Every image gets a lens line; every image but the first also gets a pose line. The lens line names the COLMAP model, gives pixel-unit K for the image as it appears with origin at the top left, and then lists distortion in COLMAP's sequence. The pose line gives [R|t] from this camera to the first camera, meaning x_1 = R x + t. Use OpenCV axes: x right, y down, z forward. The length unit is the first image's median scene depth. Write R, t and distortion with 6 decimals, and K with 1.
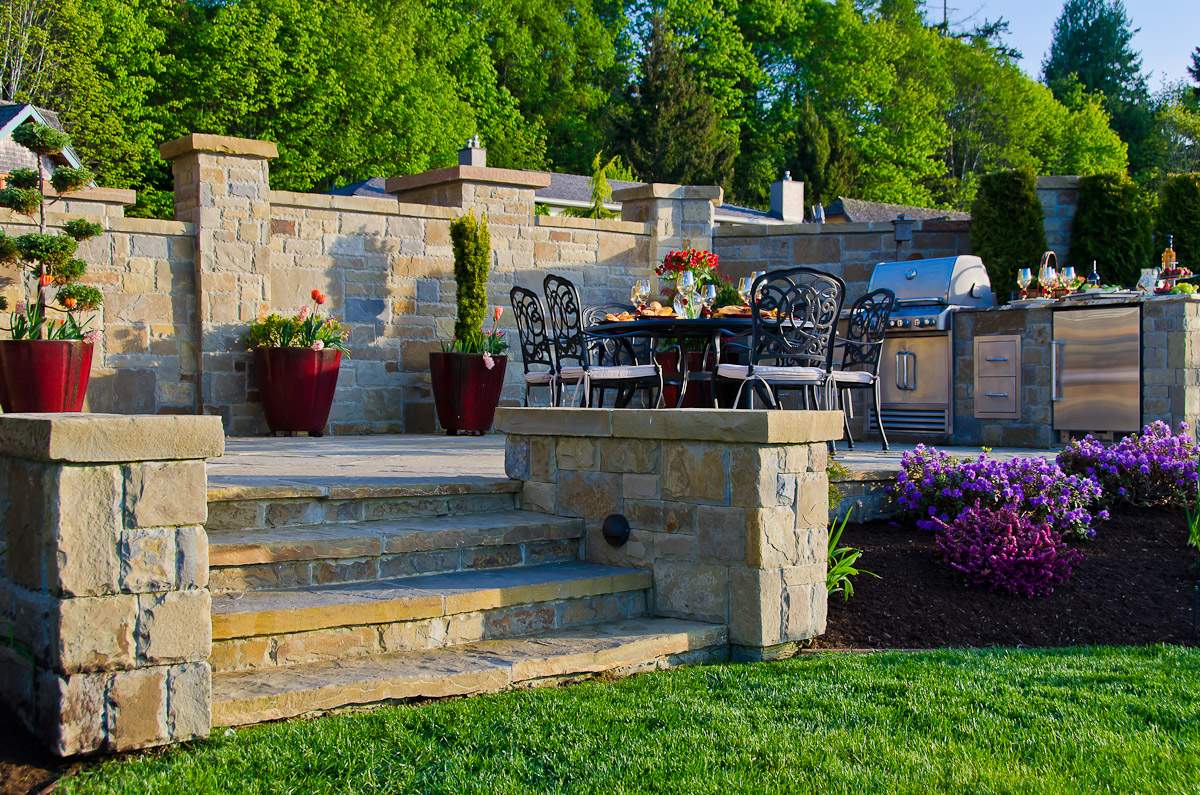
lens RADIAL K [[1504.2, 0, 600.0], [0, 1504.2, 397.5], [0, 0, 1]] dist [0.076588, 0.079298]
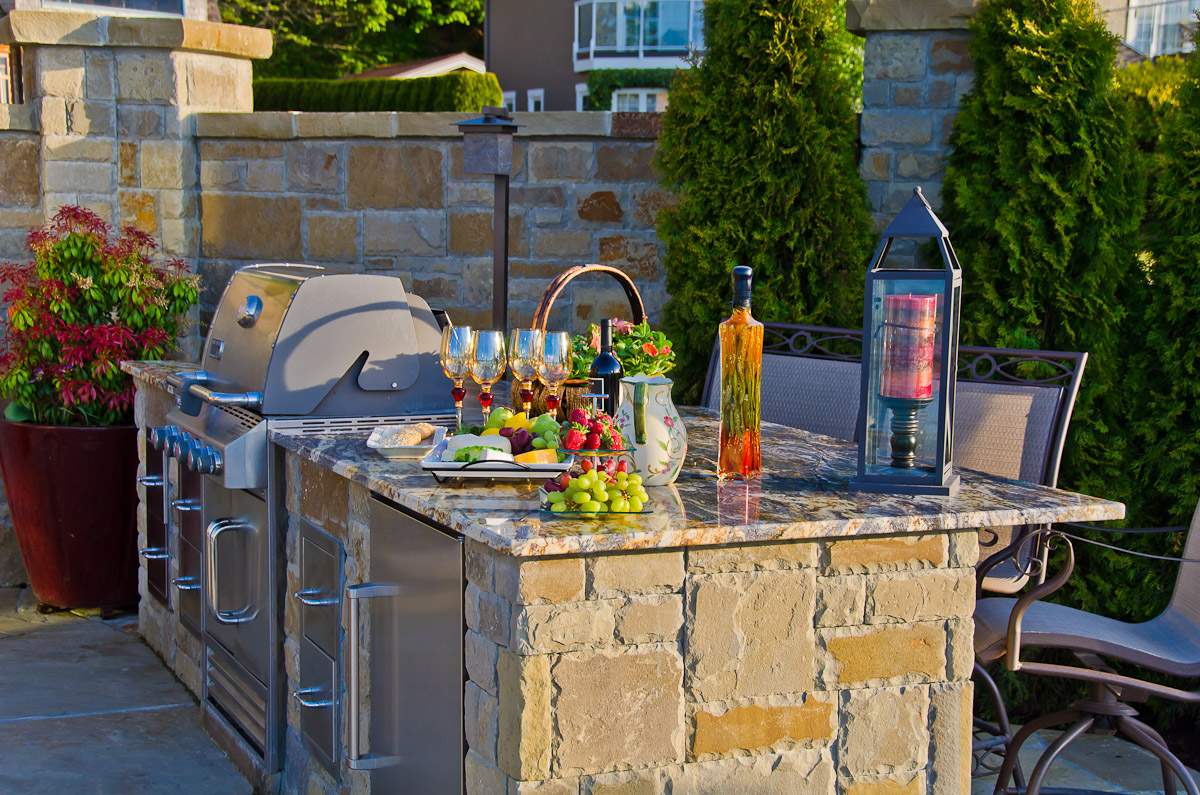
lens RADIAL K [[2058.0, 0, 601.6], [0, 2058.0, 461.2], [0, 0, 1]] dist [0.260312, 0.094327]
pose [[0.960306, 0.050552, -0.274329, 0.057951], [-0.015168, 0.991450, 0.129603, -0.015174], [0.278535, -0.120297, 0.952862, 0.072275]]
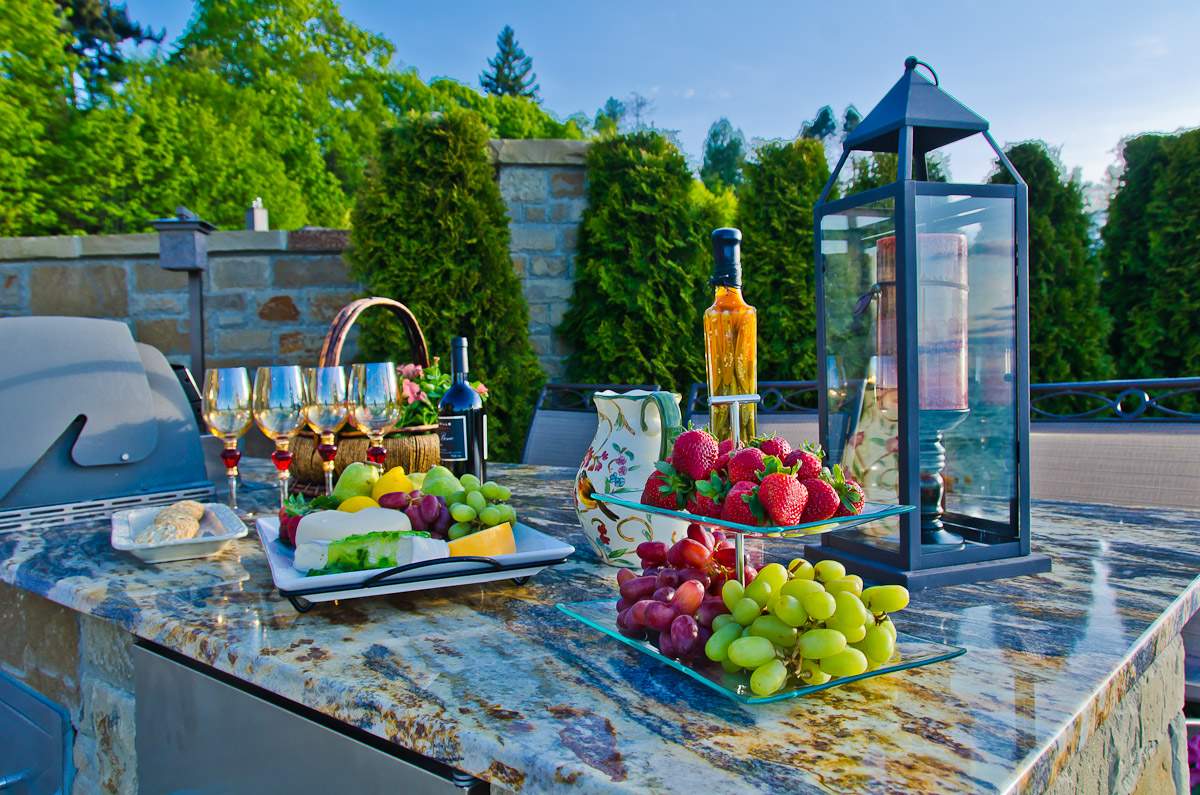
lens RADIAL K [[917.1, 0, 600.0], [0, 917.1, 397.5], [0, 0, 1]] dist [-0.067030, 0.144691]
pose [[0.986089, -0.029787, 0.163527, 0.041530], [0.025696, 0.999303, 0.027078, -0.010766], [-0.164220, -0.022499, 0.986167, 0.108904]]
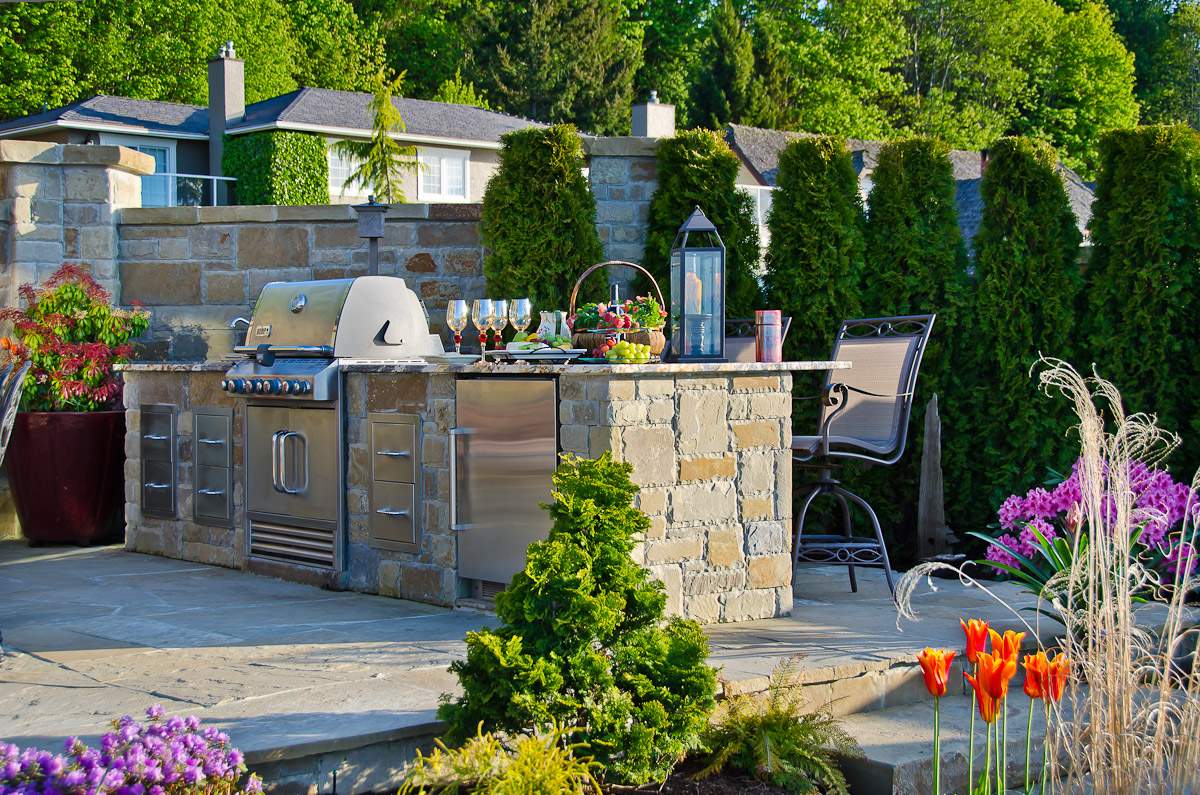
lens RADIAL K [[1831.4, 0, 600.0], [0, 1831.4, 397.5], [0, 0, 1]] dist [0.139440, -0.076864]
pose [[0.999364, -0.002224, 0.035584, 0.040669], [0.001472, 0.999775, 0.021146, -0.008001], [-0.035623, -0.021081, 0.999143, 0.033527]]
